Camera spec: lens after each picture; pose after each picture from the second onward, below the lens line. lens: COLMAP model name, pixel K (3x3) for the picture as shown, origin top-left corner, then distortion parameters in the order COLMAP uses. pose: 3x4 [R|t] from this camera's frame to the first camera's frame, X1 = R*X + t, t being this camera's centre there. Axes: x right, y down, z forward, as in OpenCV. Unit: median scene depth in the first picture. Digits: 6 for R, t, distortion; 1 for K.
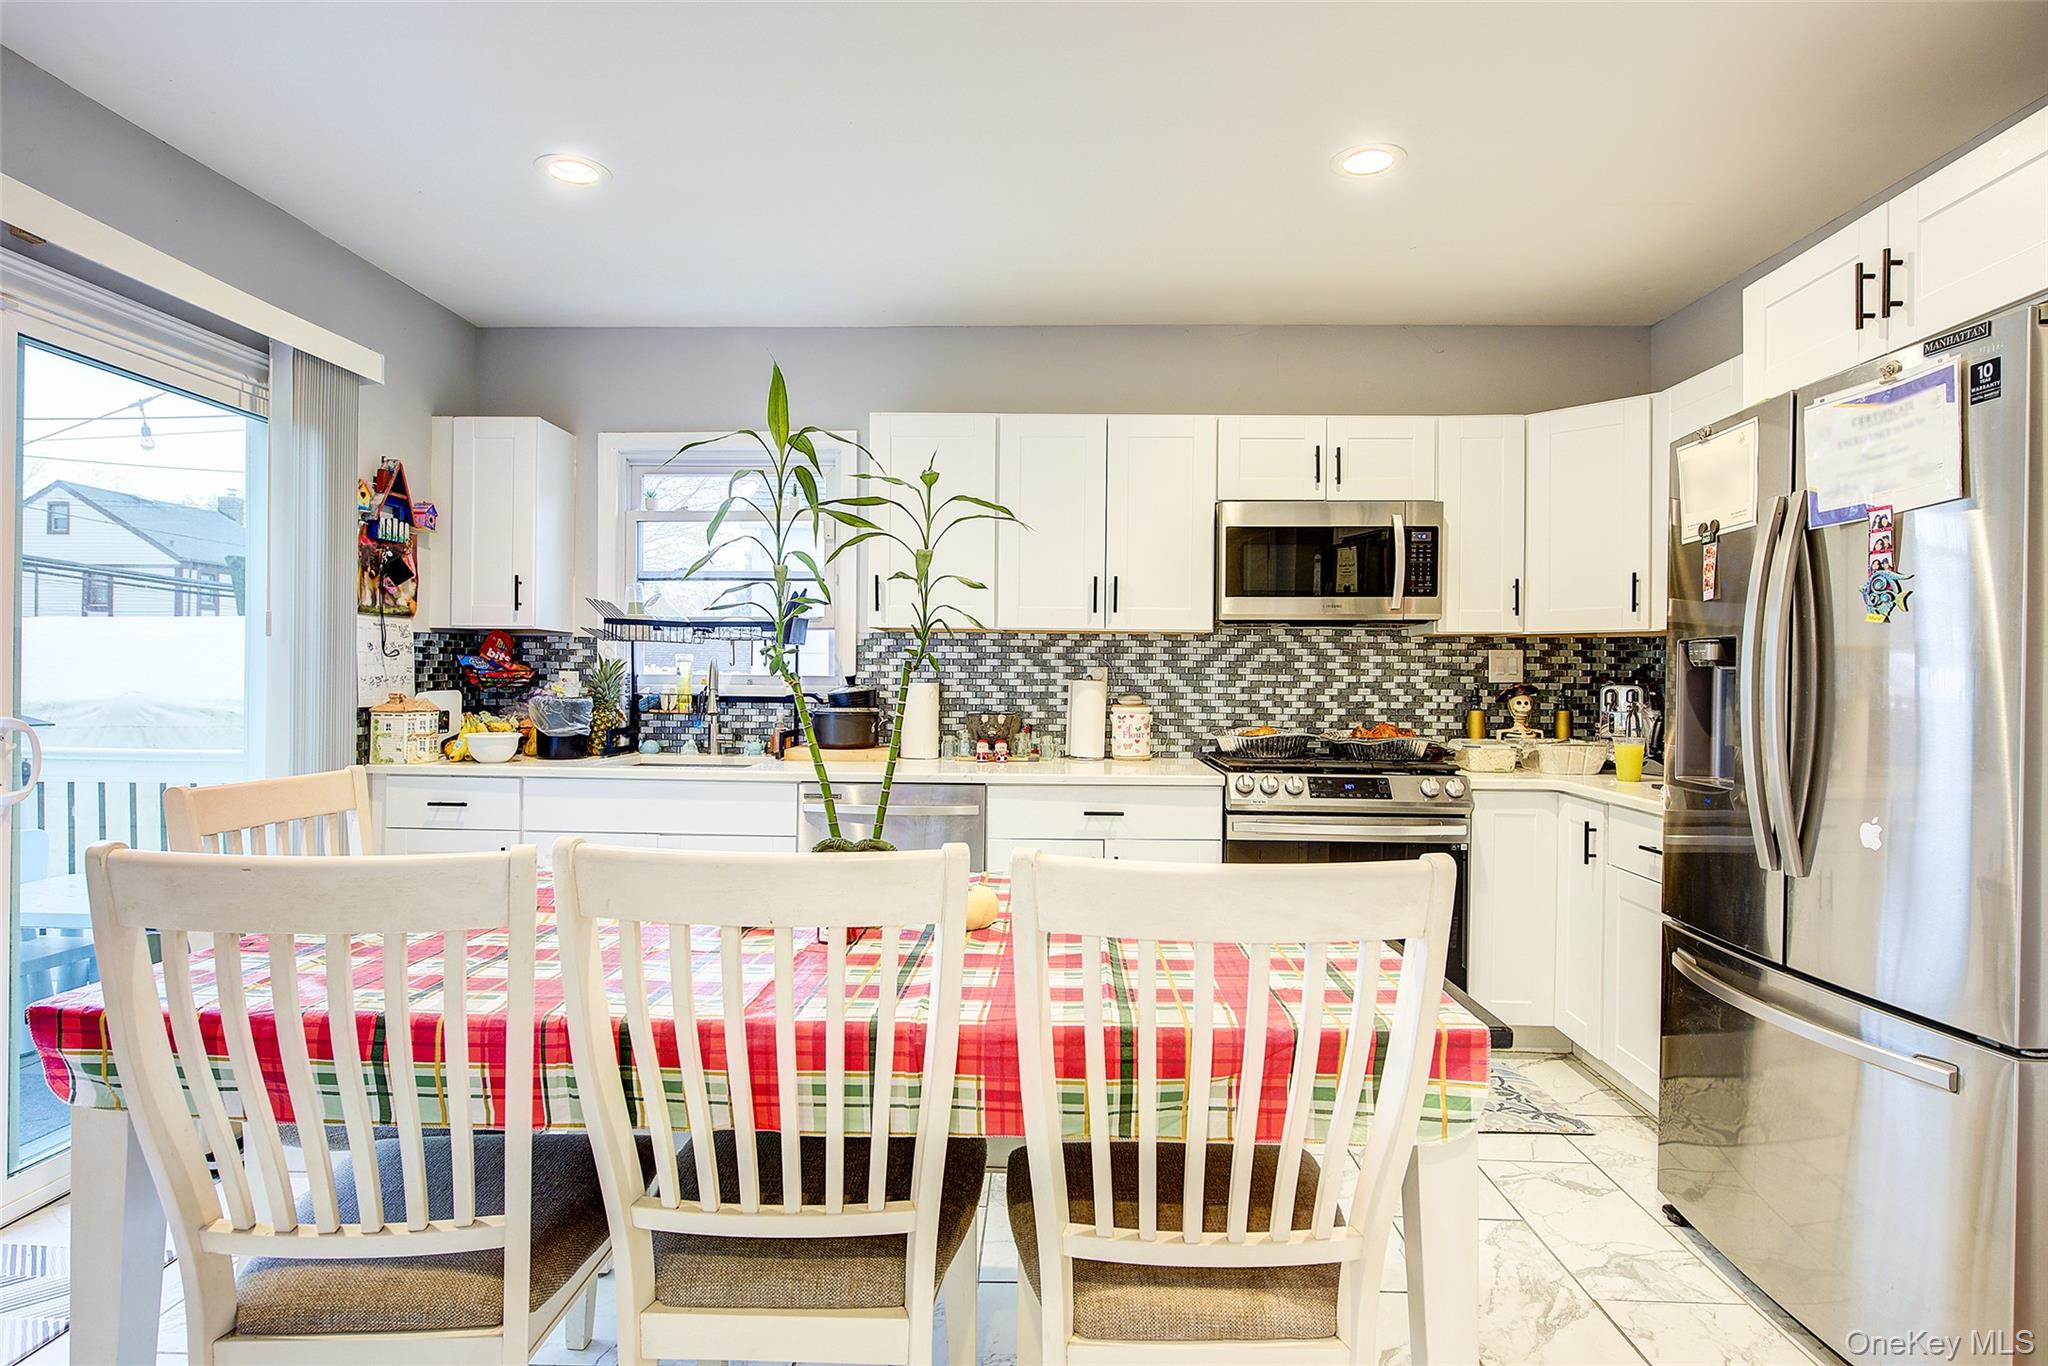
lens RADIAL K [[1042.8, 0, 1026.3], [0, 1042.8, 680.6], [0, 0, 1]] dist [0.020302, 0.000233]
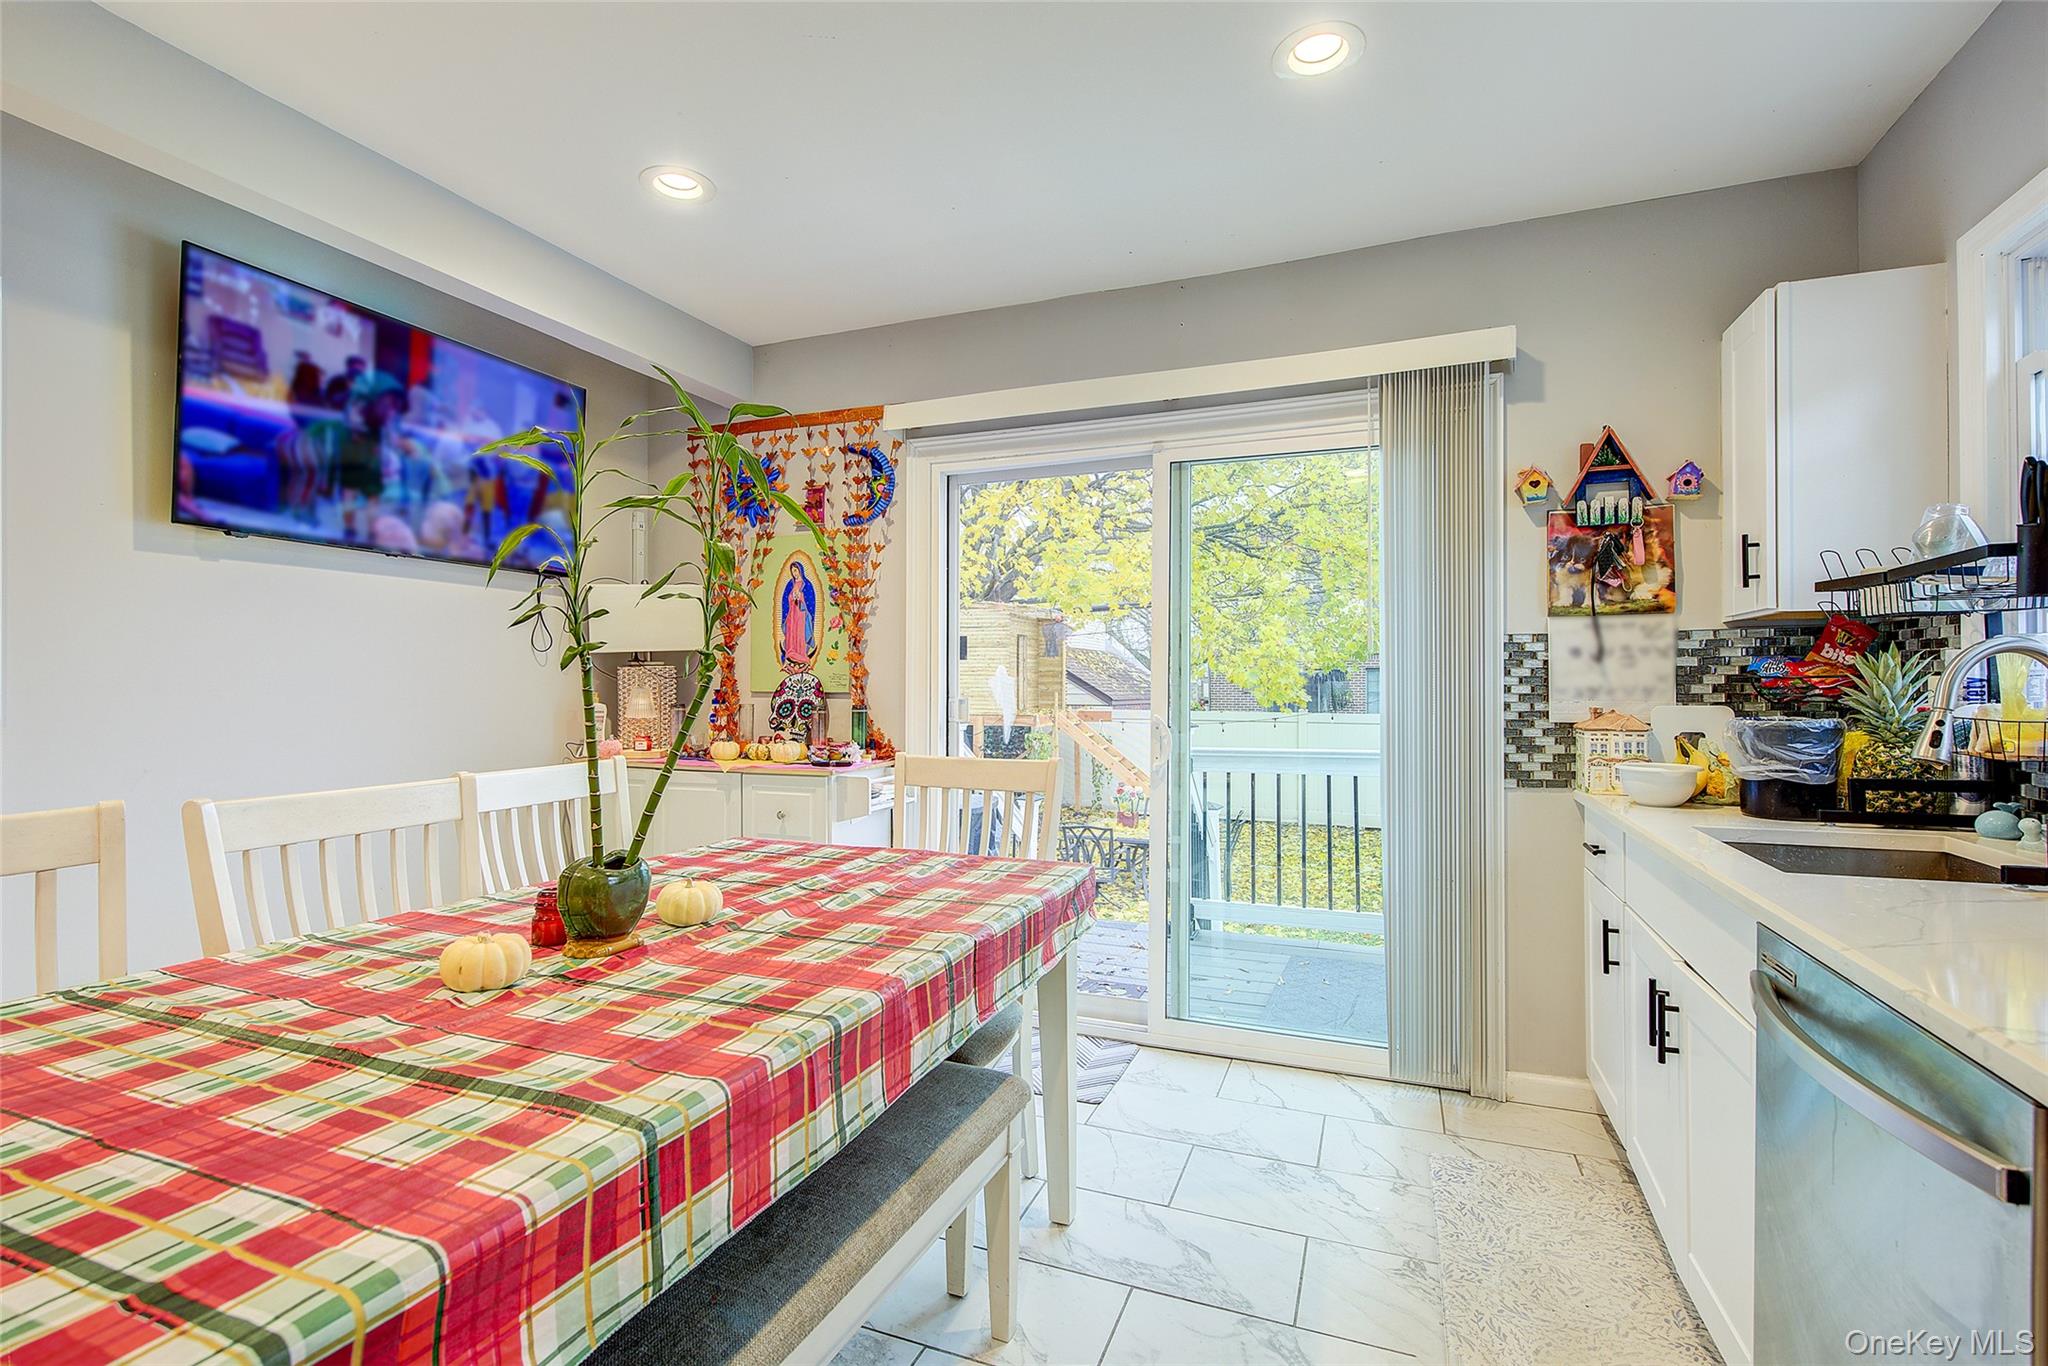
lens RADIAL K [[933.4, 0, 1022.3], [0, 933.4, 685.5], [0, 0, 1]] dist [0.001209, 0.000044]
pose [[-0.346882, -0.011108, -0.937843, 0.189585], [-0.003201, 0.999938, -0.010660, 0.003042], [0.937903, -0.000696, -0.346896, 0.620985]]
